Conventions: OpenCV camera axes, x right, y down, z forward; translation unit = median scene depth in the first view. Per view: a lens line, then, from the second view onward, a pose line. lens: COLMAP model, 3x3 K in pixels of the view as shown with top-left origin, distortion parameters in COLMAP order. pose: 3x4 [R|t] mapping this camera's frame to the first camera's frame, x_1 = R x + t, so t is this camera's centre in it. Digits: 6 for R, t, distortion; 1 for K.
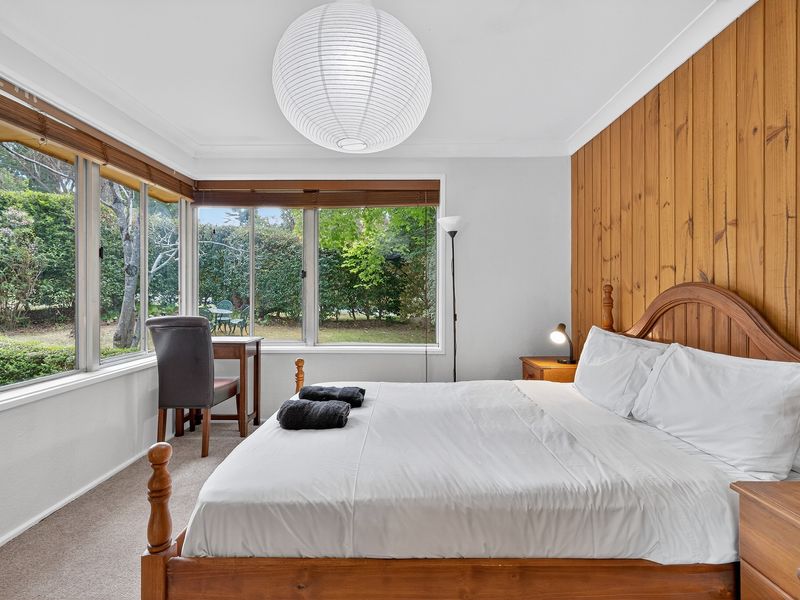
lens RADIAL K [[394.2, 0, 400.6], [0, 394.2, 296.3], [0, 0, 1]] dist [0.001186, 0.000338]
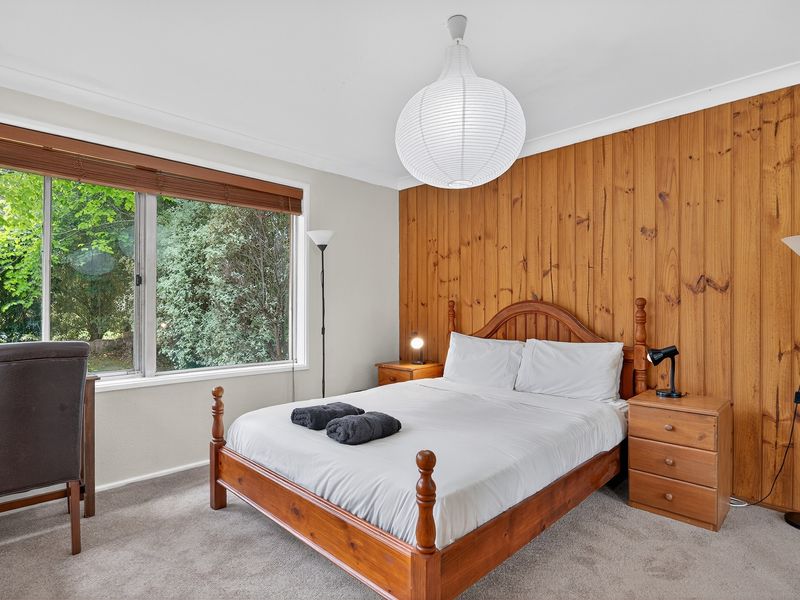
lens RADIAL K [[438.5, 0, 400.0], [0, 438.5, 305.2], [0, 0, 1]] dist [-0.004487, -0.000334]
pose [[0.699028, 0.004305, 0.715082, -0.781719], [0.002789, 0.999958, -0.008747, -0.001427], [-0.715089, 0.008109, 0.698986, 0.123477]]
